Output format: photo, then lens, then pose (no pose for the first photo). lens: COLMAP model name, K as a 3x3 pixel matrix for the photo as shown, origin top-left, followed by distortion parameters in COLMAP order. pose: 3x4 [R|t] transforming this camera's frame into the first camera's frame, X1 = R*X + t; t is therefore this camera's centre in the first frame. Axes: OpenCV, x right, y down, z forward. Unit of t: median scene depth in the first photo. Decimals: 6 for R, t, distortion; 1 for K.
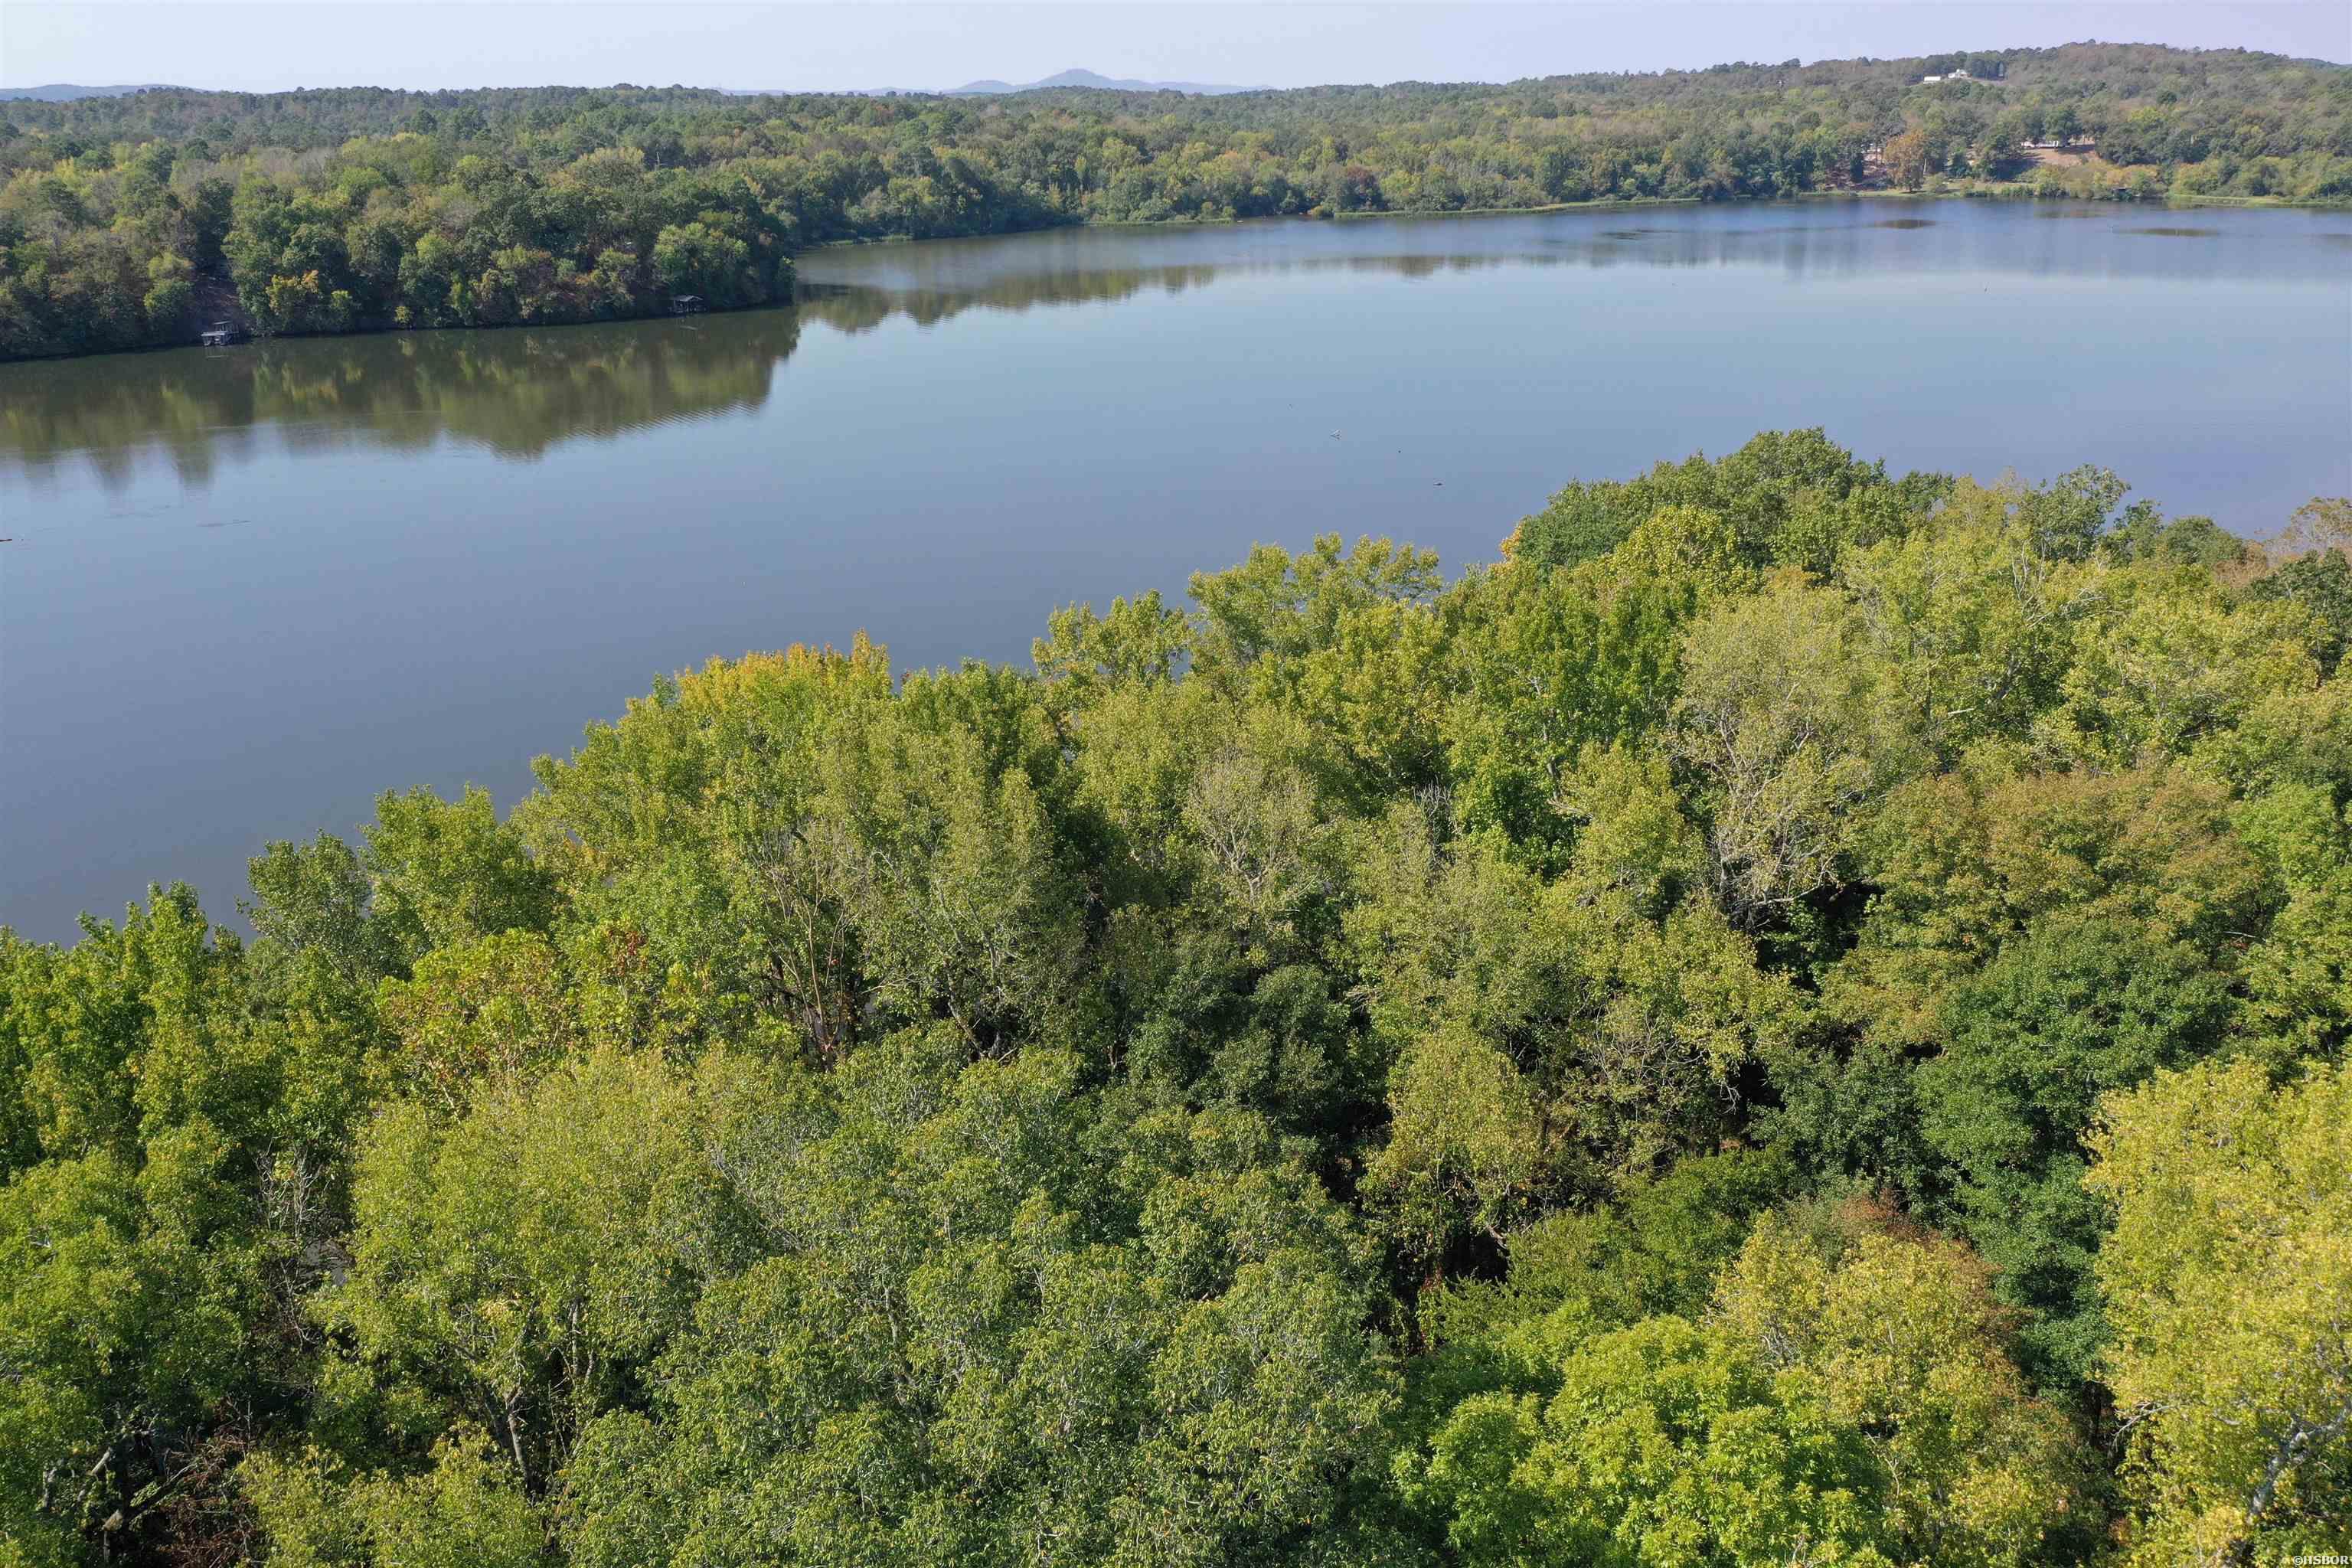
lens RADIAL K [[1836.9, 0, 1169.8], [0, 1836.9, 784.8], [0, 0, 1]] dist [-0.004741, -0.001731]
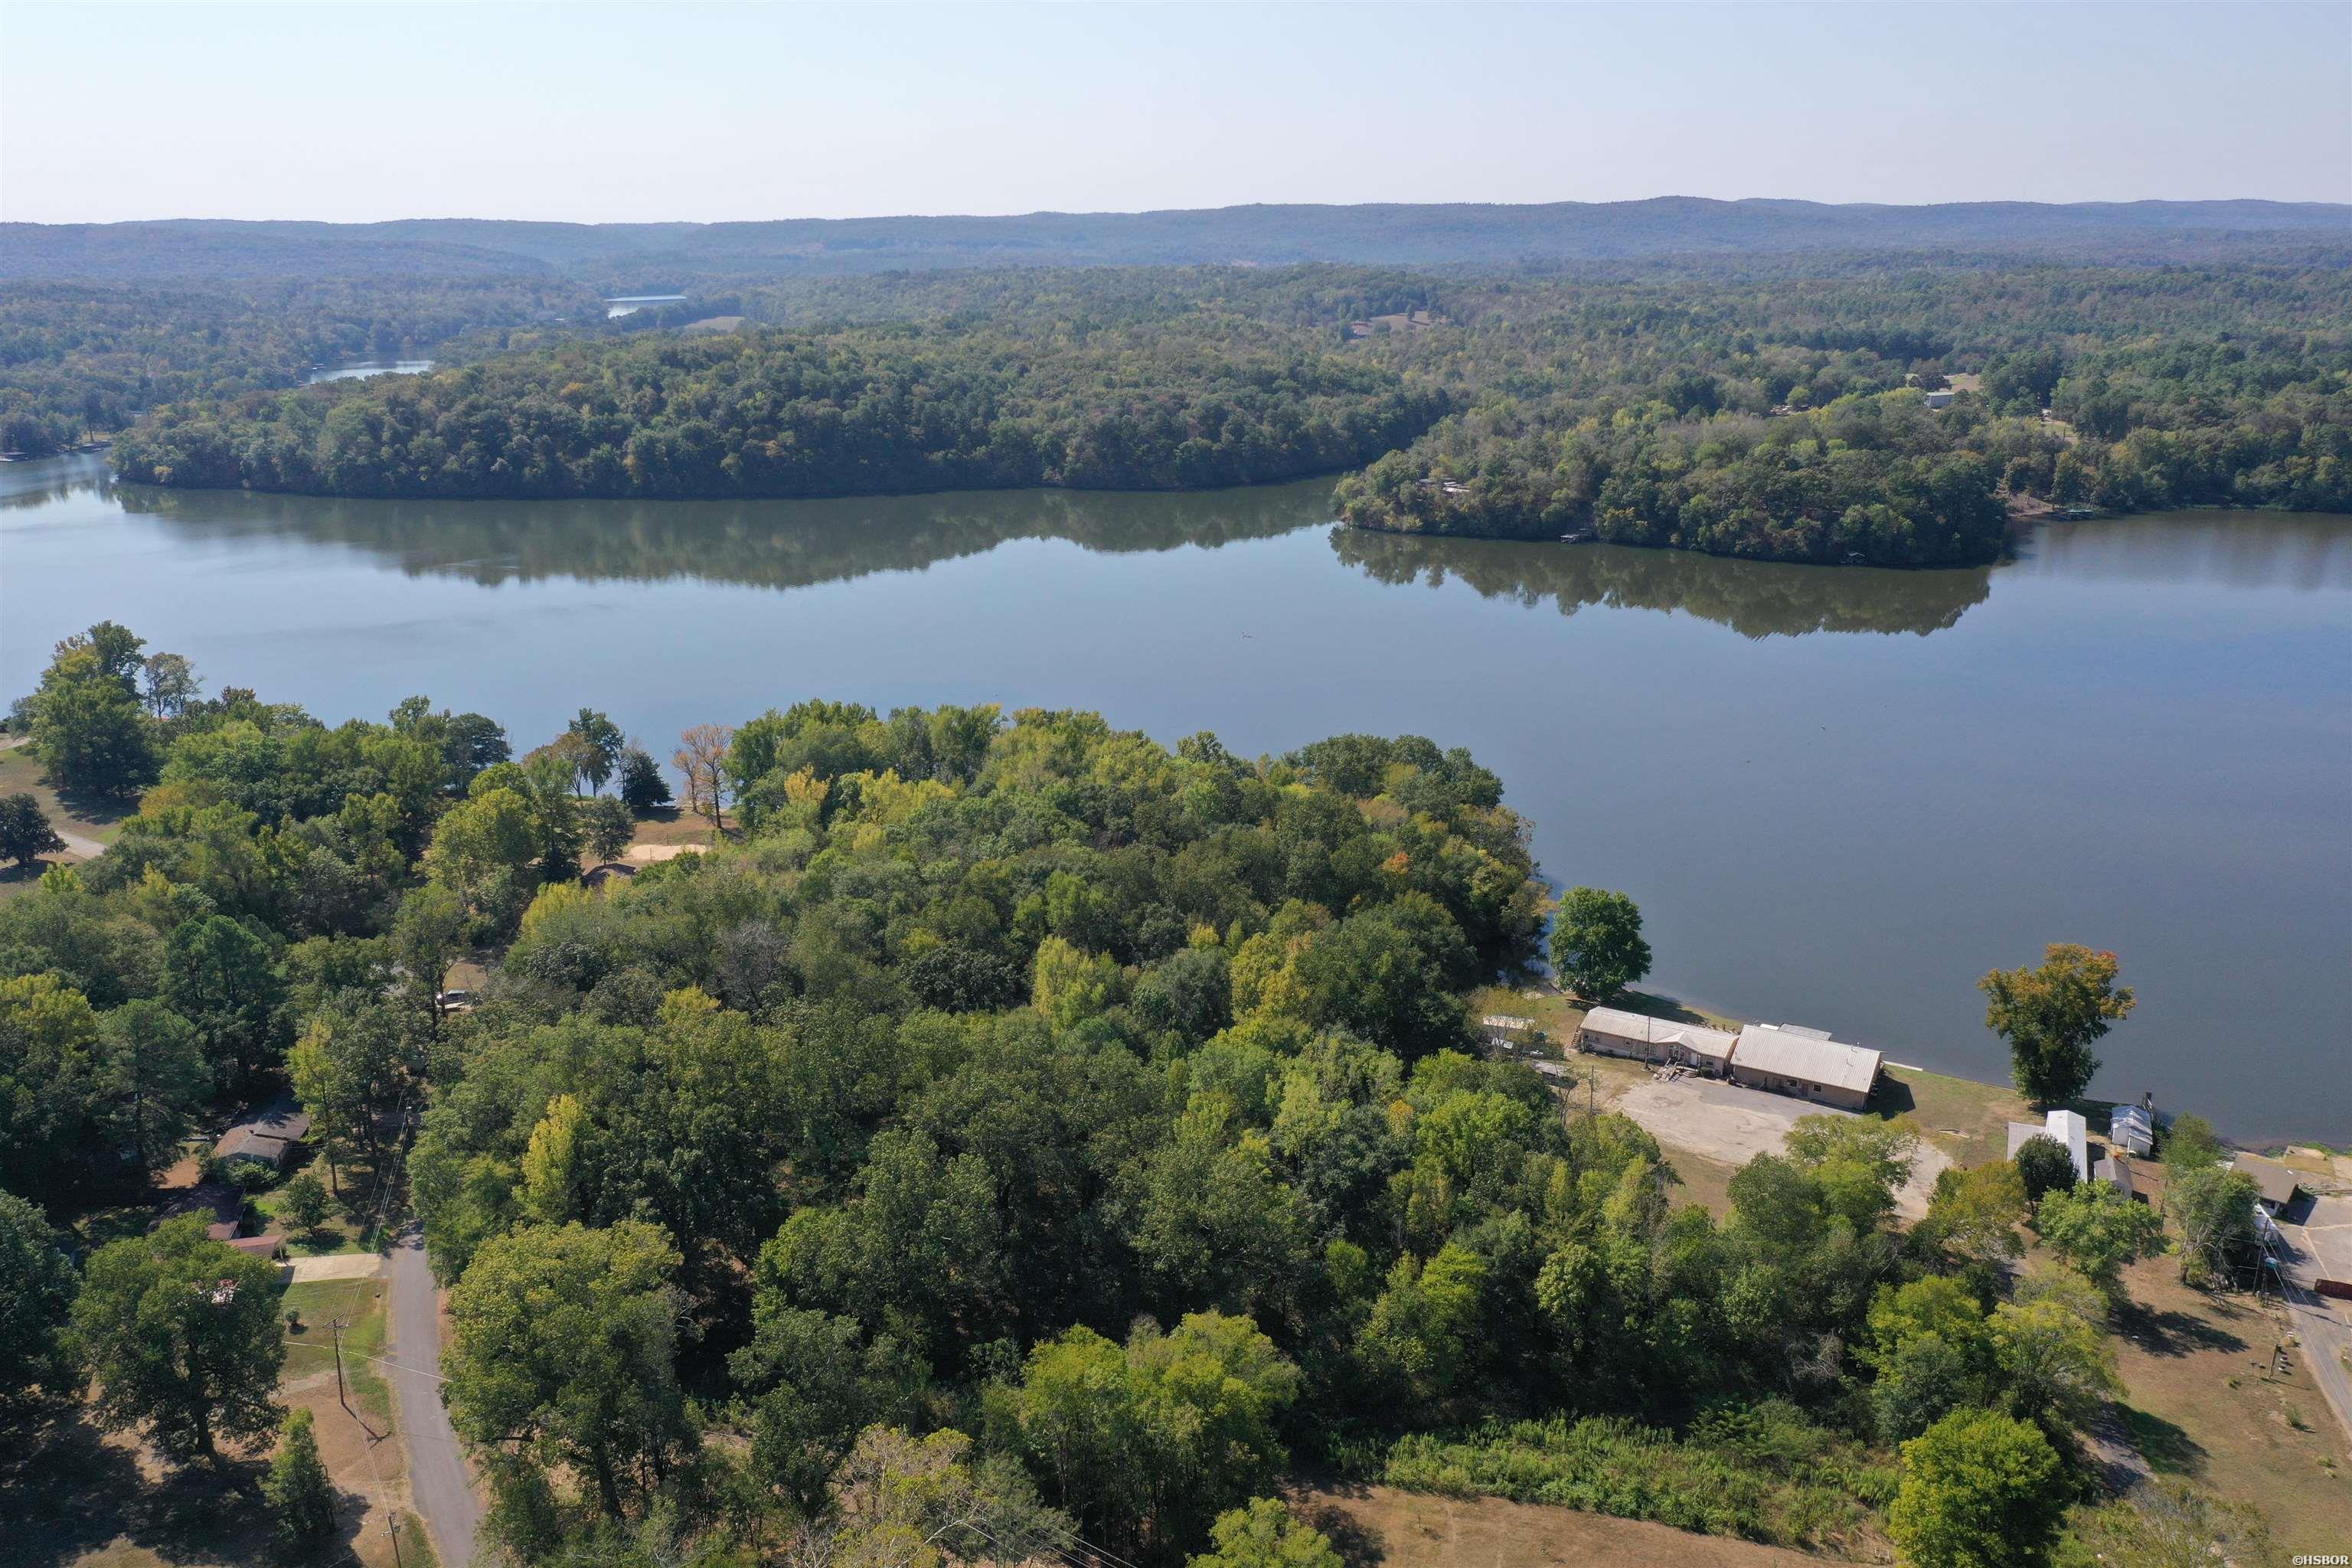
lens RADIAL K [[1837.1, 0, 1170.3], [0, 1837.1, 789.4], [0, 0, 1]] dist [-0.009369, 0.004830]
pose [[0.529020, 0.259583, -0.807932, 0.656337], [-0.293823, 0.949207, 0.112584, -0.087086], [0.796119, 0.177830, 0.578421, -0.240635]]
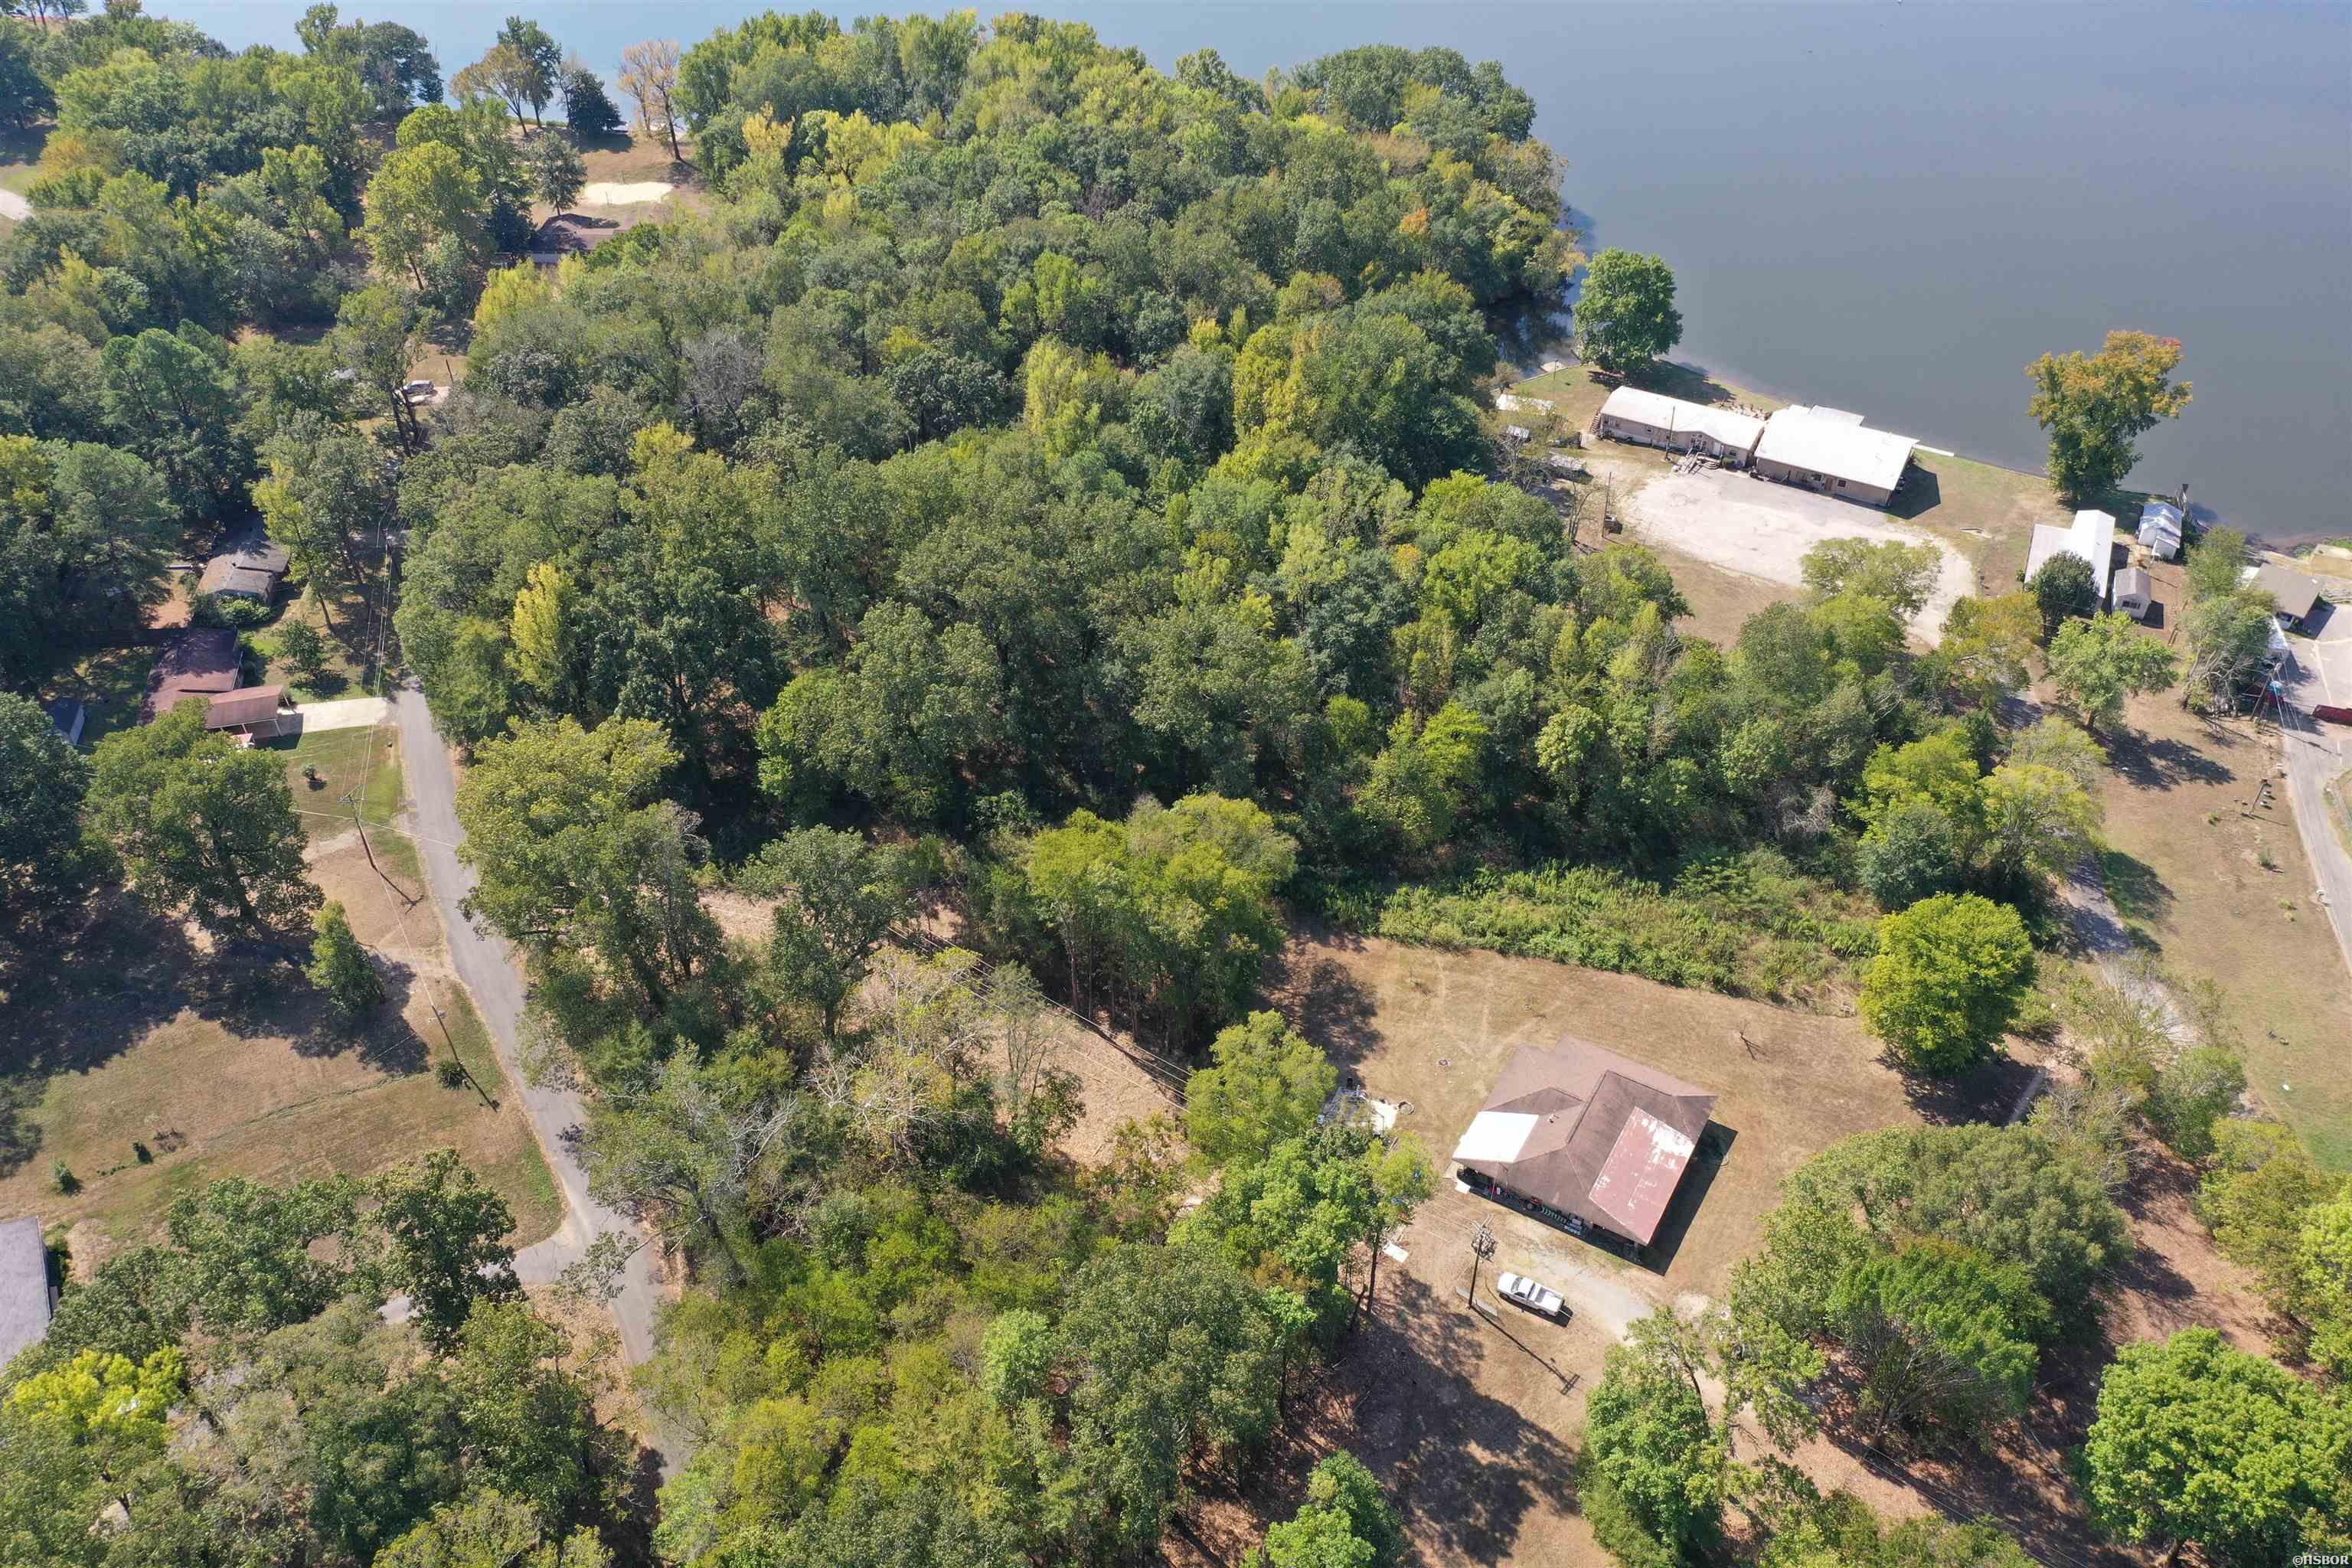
lens RADIAL K [[1836.9, 0, 1169.8], [0, 1836.9, 784.8], [0, 0, 1]] dist [-0.004741, -0.001731]
pose [[0.531312, 0.555201, -0.639890, 0.622868], [-0.280330, 0.827989, 0.485643, -0.128074], [0.799451, -0.078647, 0.595560, -0.230718]]
